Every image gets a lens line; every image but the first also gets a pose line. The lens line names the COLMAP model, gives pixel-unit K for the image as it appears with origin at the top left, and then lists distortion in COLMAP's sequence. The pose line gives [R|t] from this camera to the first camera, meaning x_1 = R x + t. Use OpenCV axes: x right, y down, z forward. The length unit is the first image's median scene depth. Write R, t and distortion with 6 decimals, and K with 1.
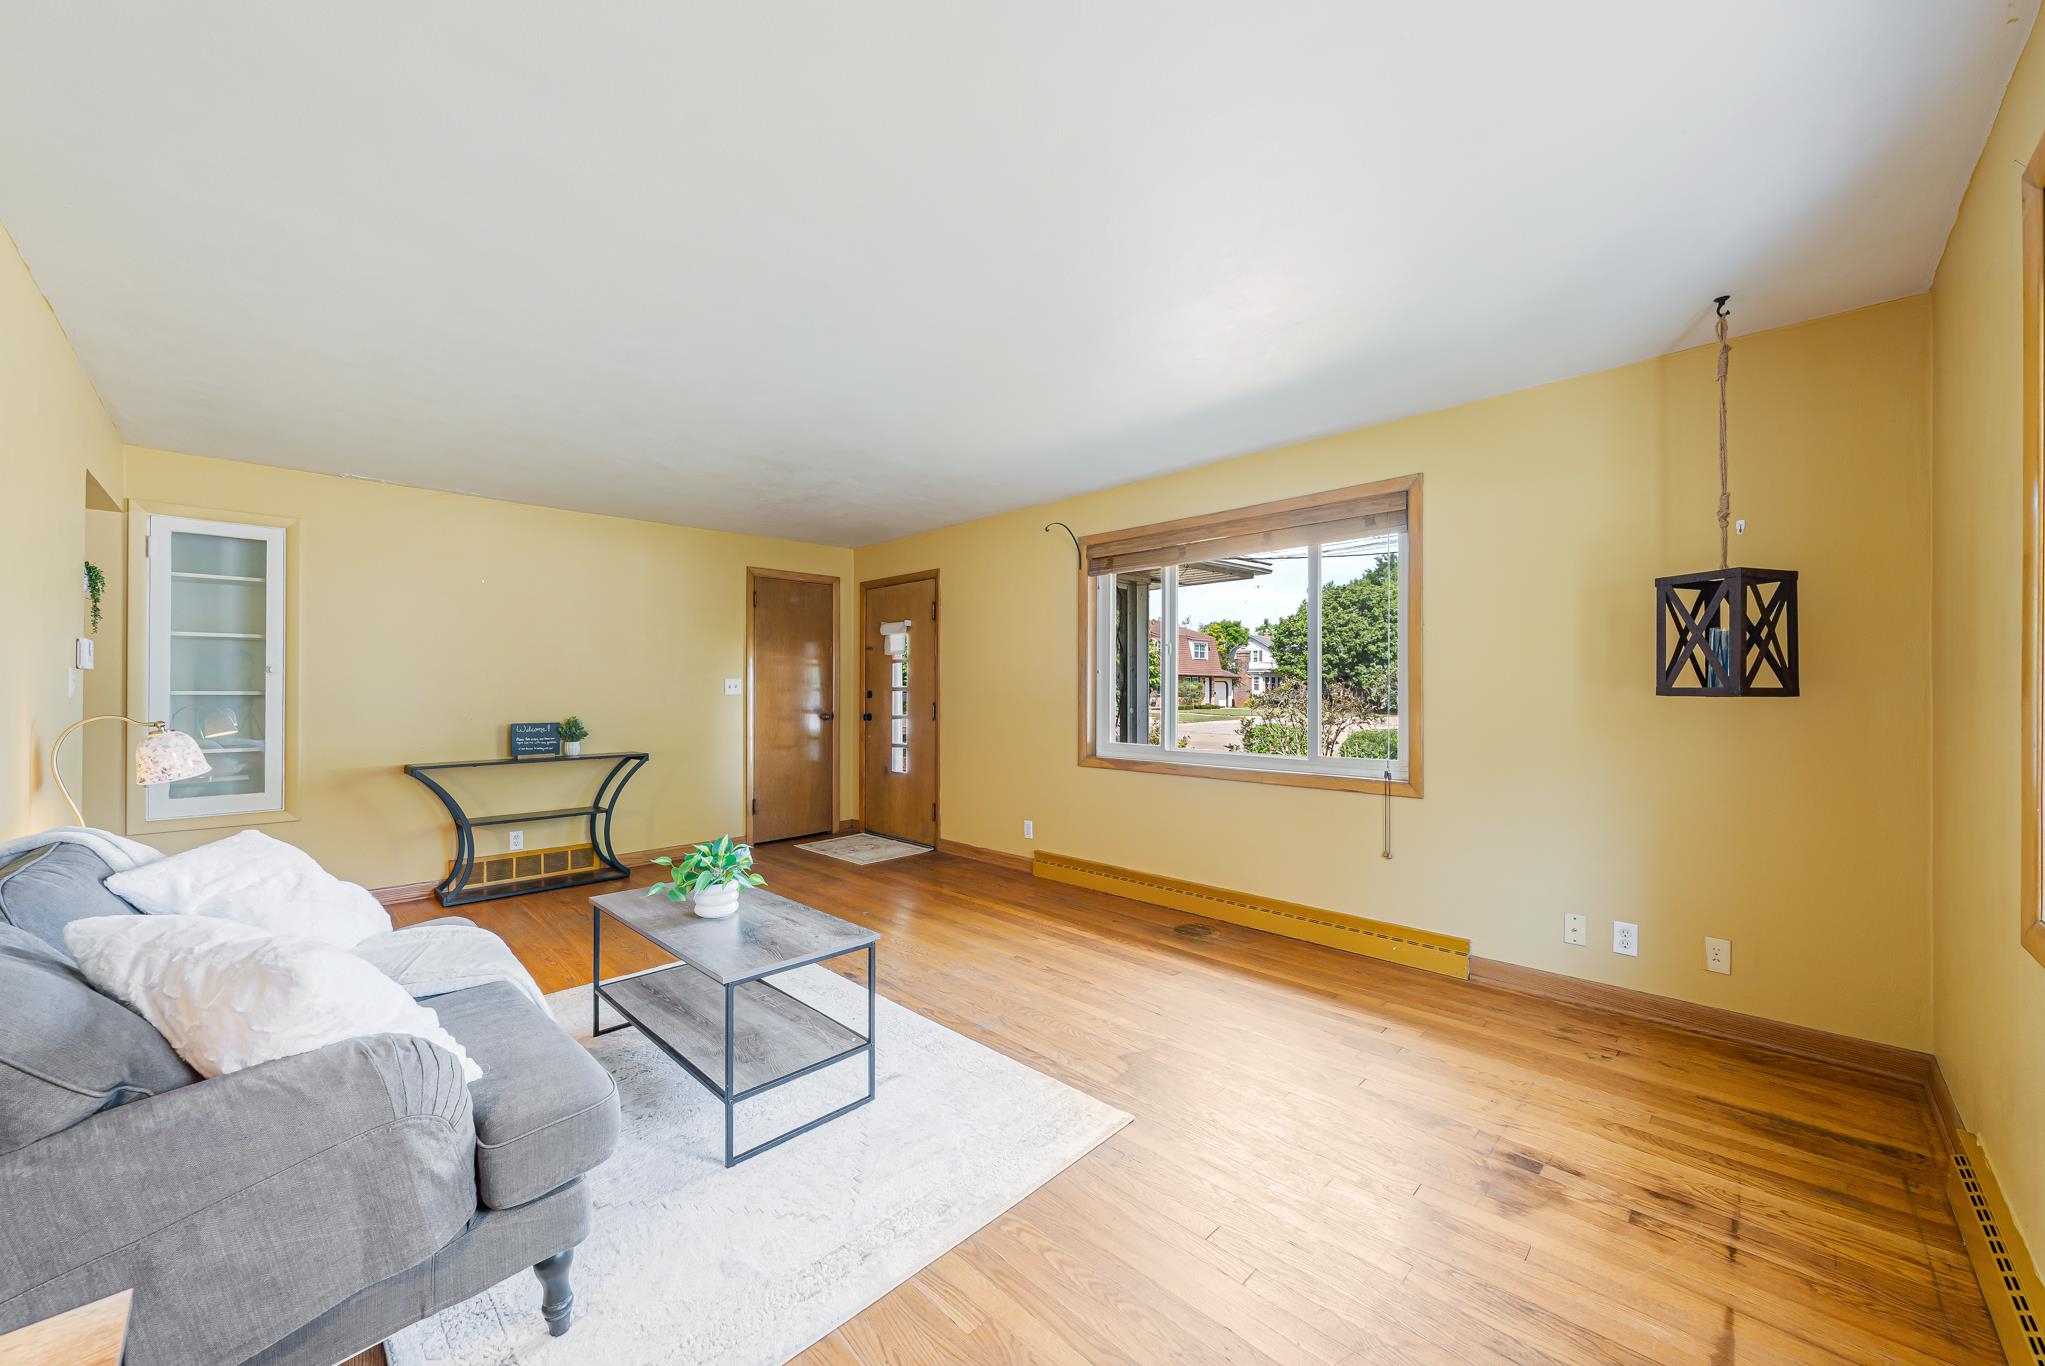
lens RADIAL K [[753.3, 0, 1022.5], [0, 753.3, 683.0], [0, 0, 1]] dist [0.000856, 0.000062]
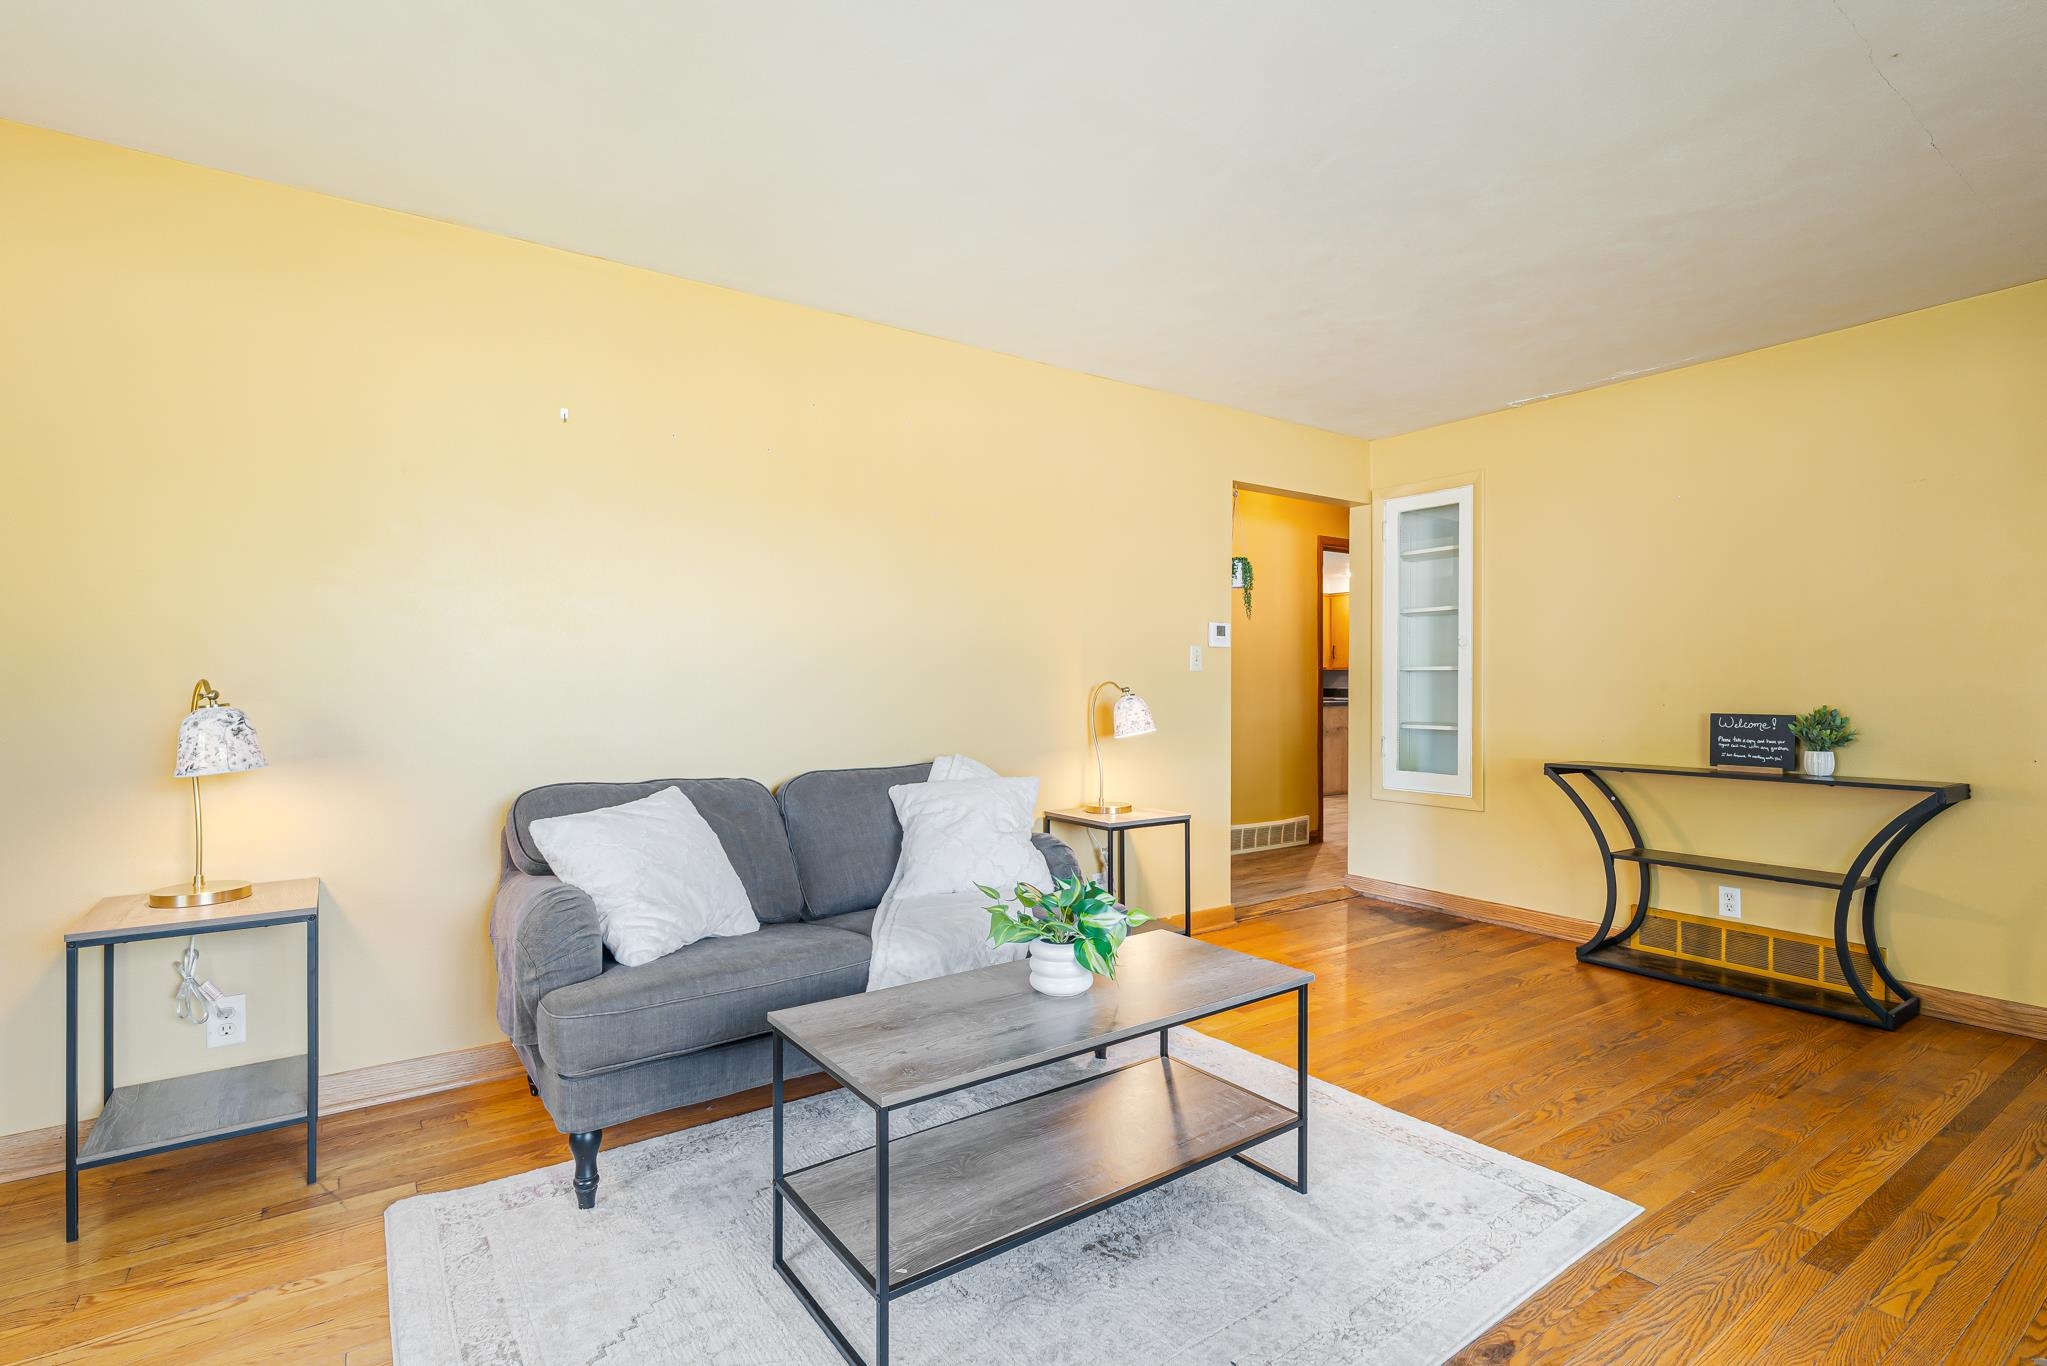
lens RADIAL K [[975.8, 0, 1023.5], [0, 975.8, 683.0], [0, 0, 1]] dist [0.000902, -0.001018]
pose [[-0.151738, -0.000428, -0.988421, 0.213388], [0.012868, 0.999914, -0.002409, 0.023119], [0.988337, -0.013084, -0.151719, 0.553108]]
